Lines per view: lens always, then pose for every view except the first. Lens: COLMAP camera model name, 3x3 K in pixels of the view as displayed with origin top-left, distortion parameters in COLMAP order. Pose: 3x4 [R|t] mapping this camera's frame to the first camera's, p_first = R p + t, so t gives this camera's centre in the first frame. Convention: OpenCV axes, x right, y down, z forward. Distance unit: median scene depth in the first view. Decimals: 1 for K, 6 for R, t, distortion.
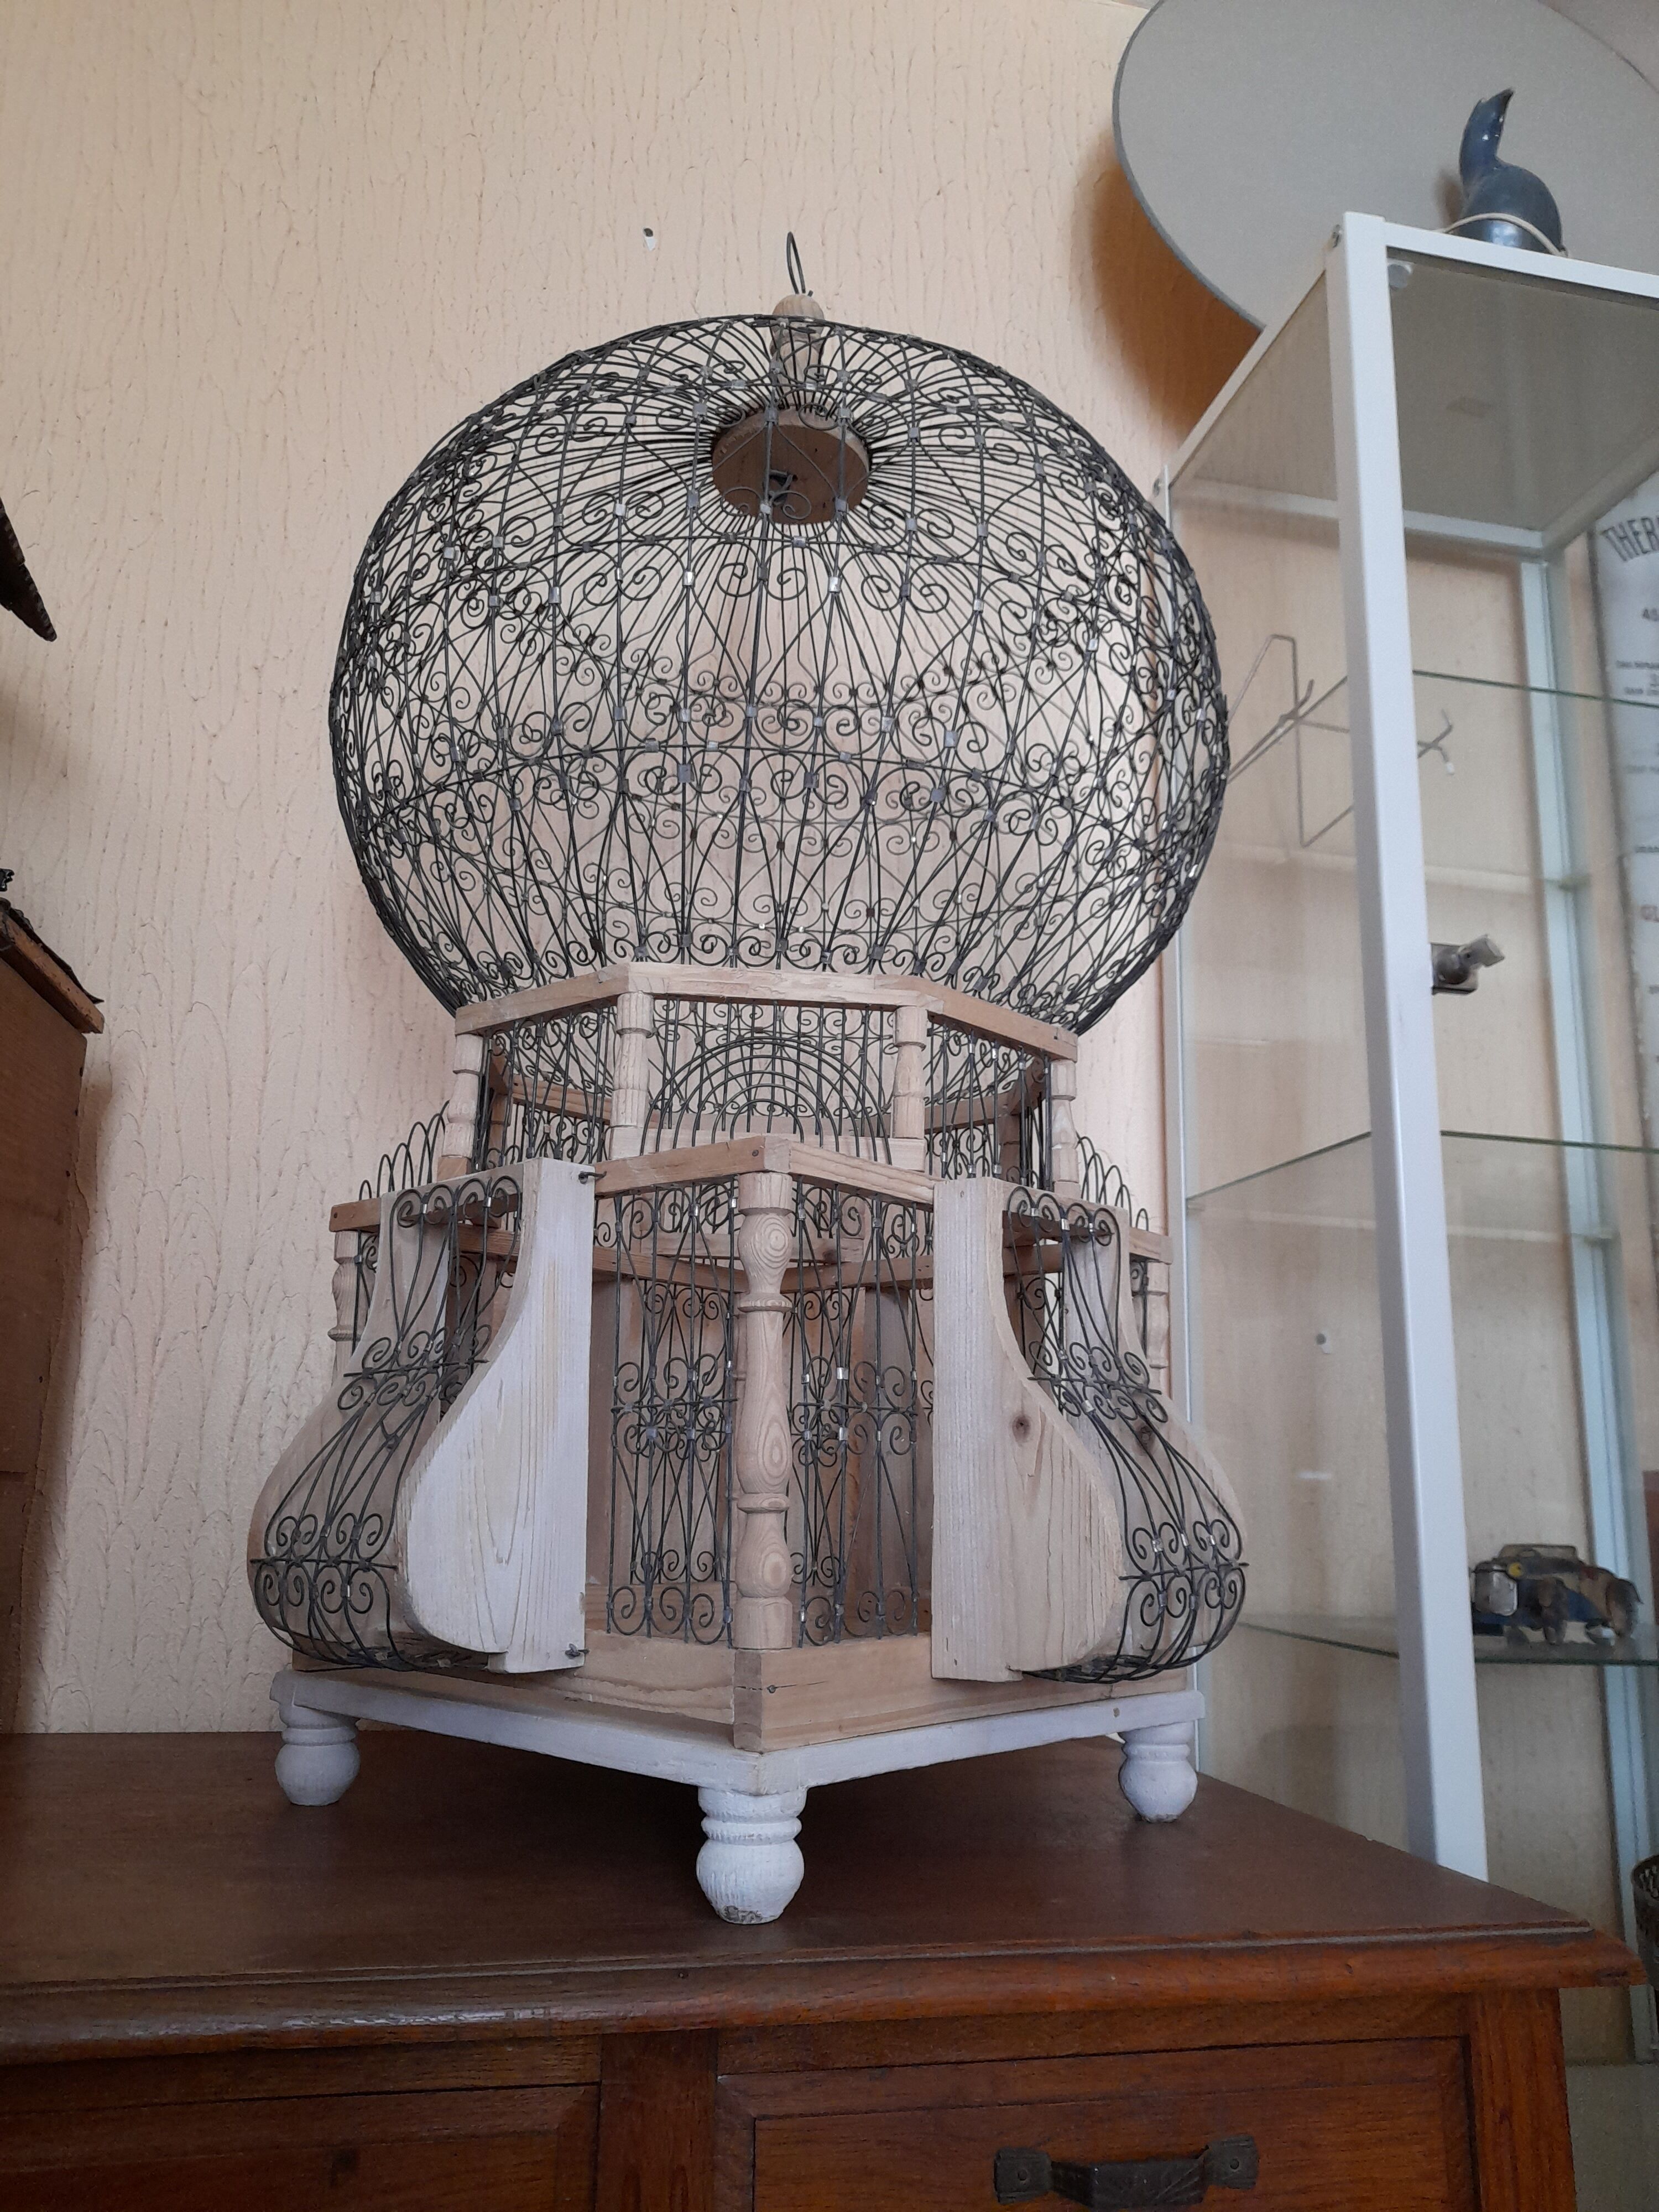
lens RADIAL K [[1579.7, 0, 818.5], [0, 1579.7, 1148.7], [0, 0, 1]] dist [0.038572, -0.040214]
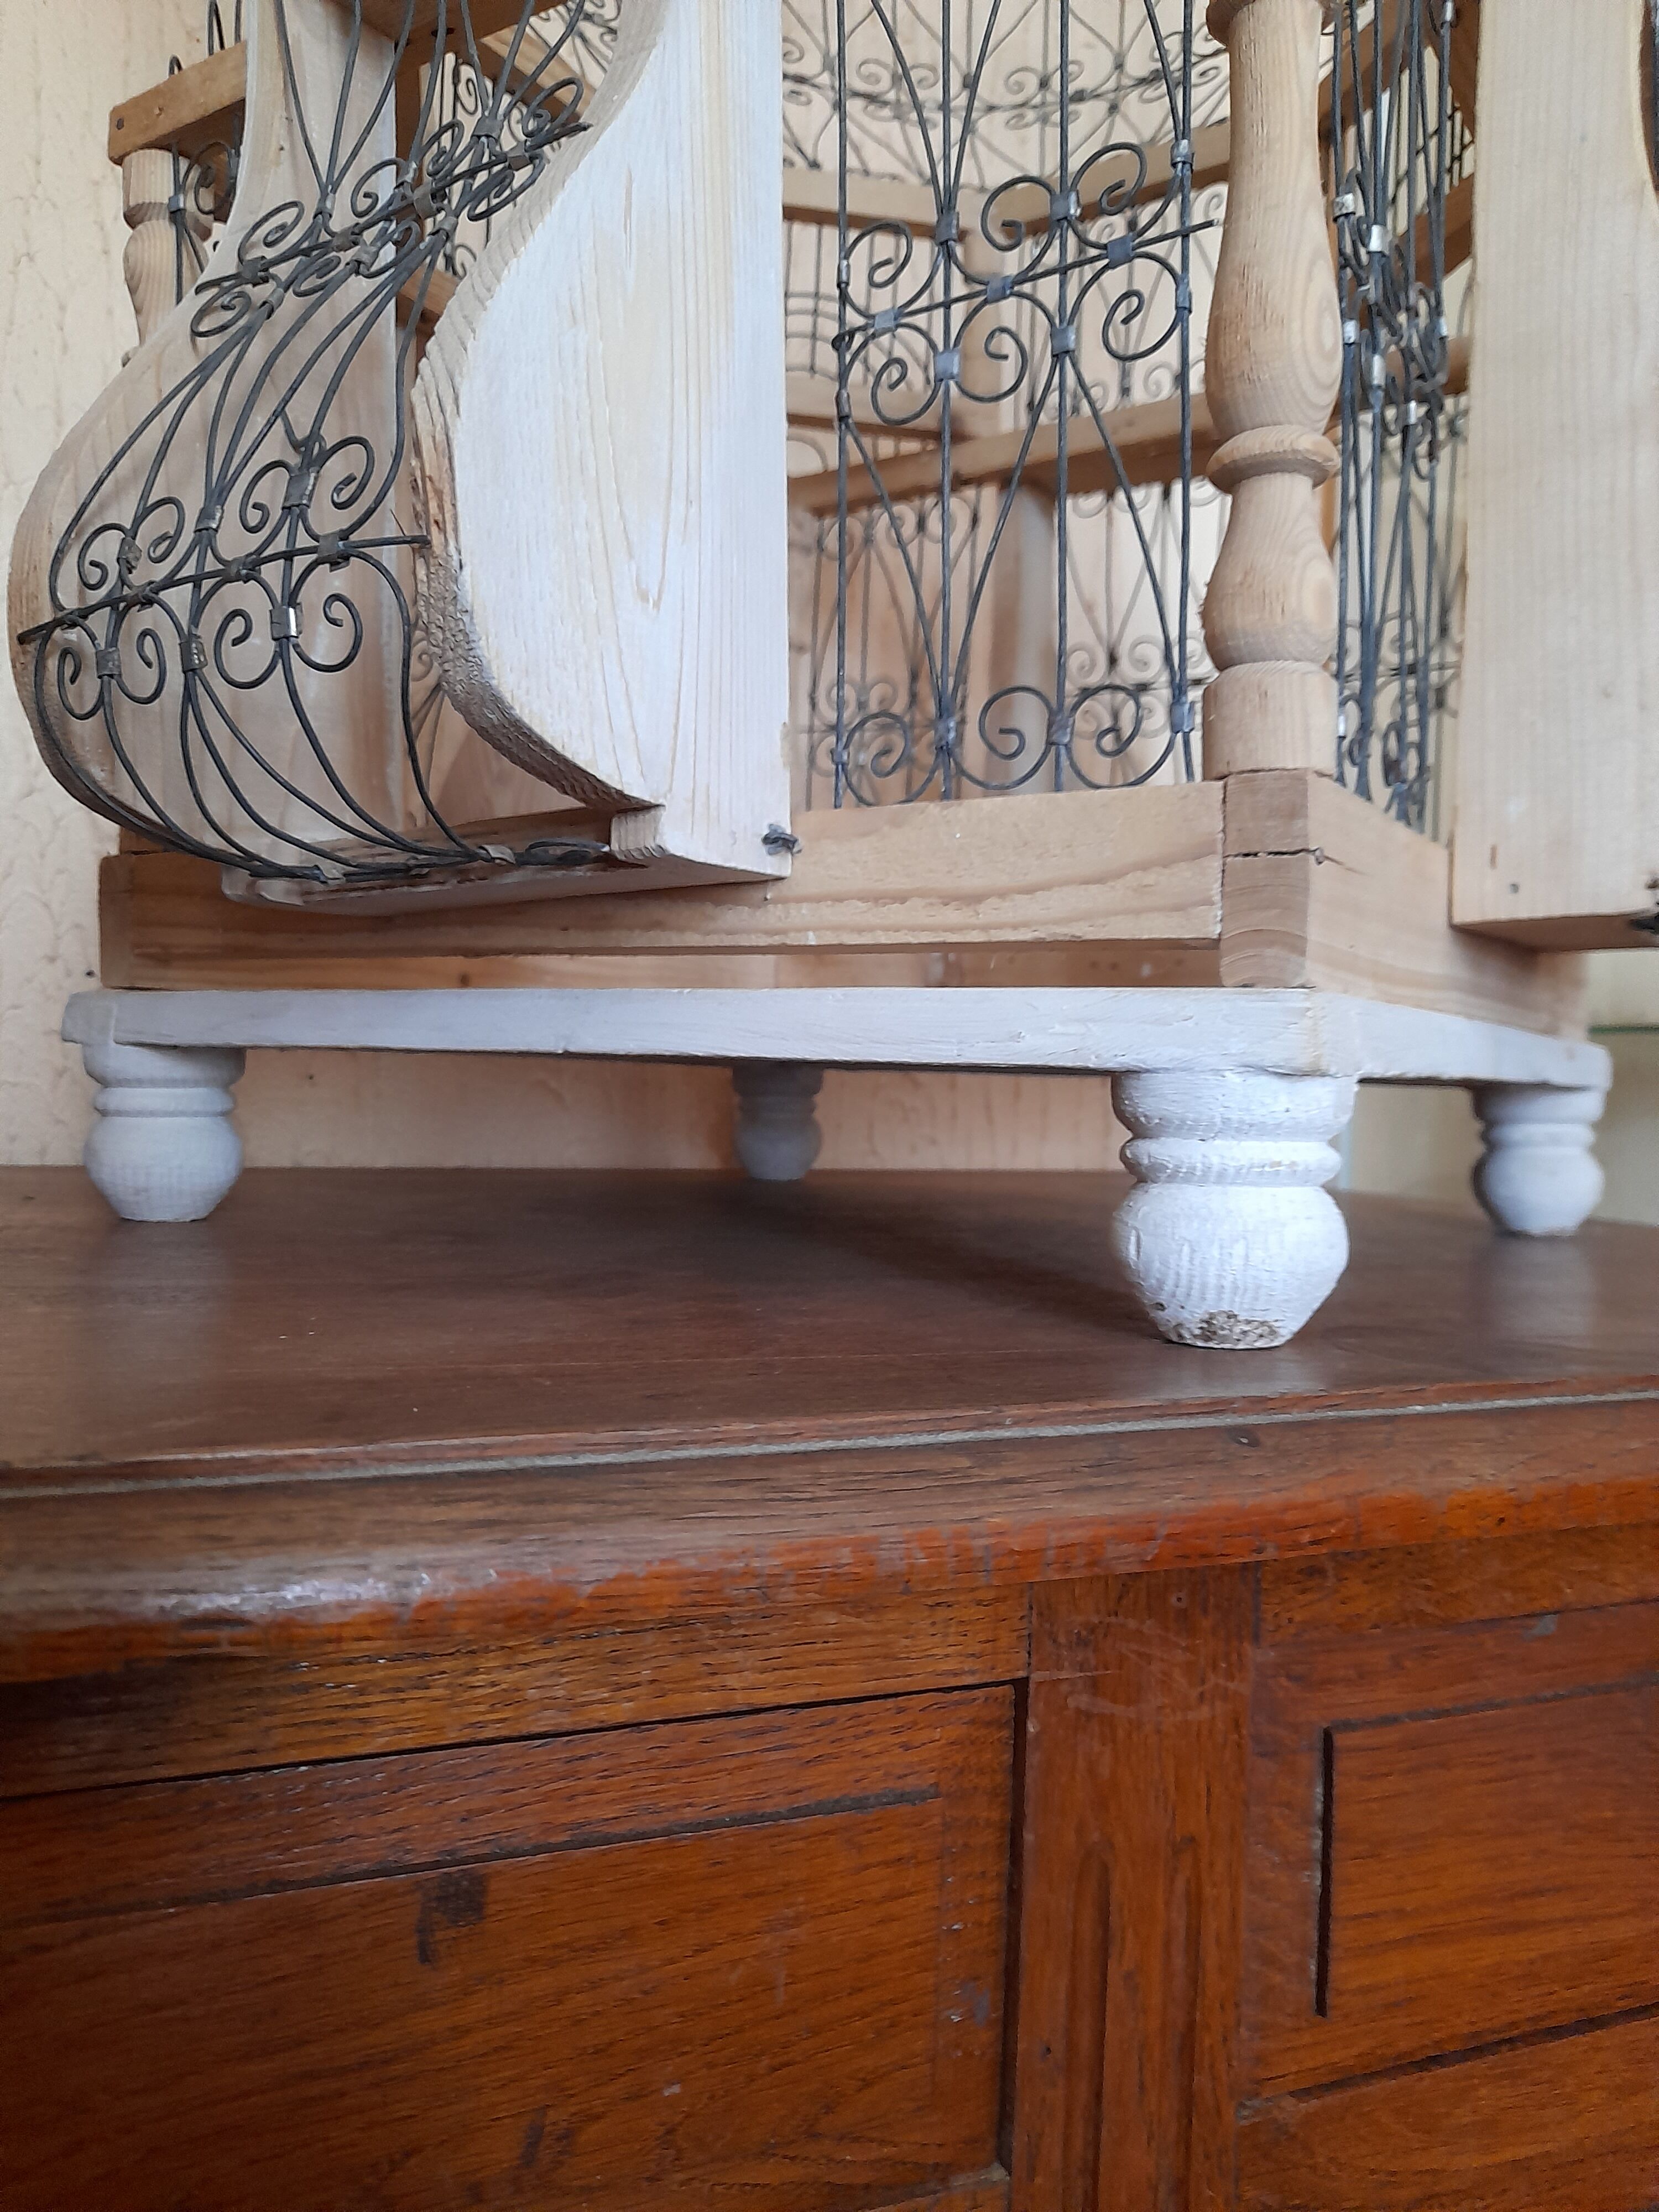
lens RADIAL K [[1630.2, 0, 830.6], [0, 1630.2, 1111.4], [0, 0, 1]] dist [0.007941, -0.009301]
pose [[0.987919, 0.001300, 0.154968, -0.237248], [-0.038302, 0.970990, 0.236031, 0.313158], [-0.150165, -0.239115, 0.959309, 0.579757]]
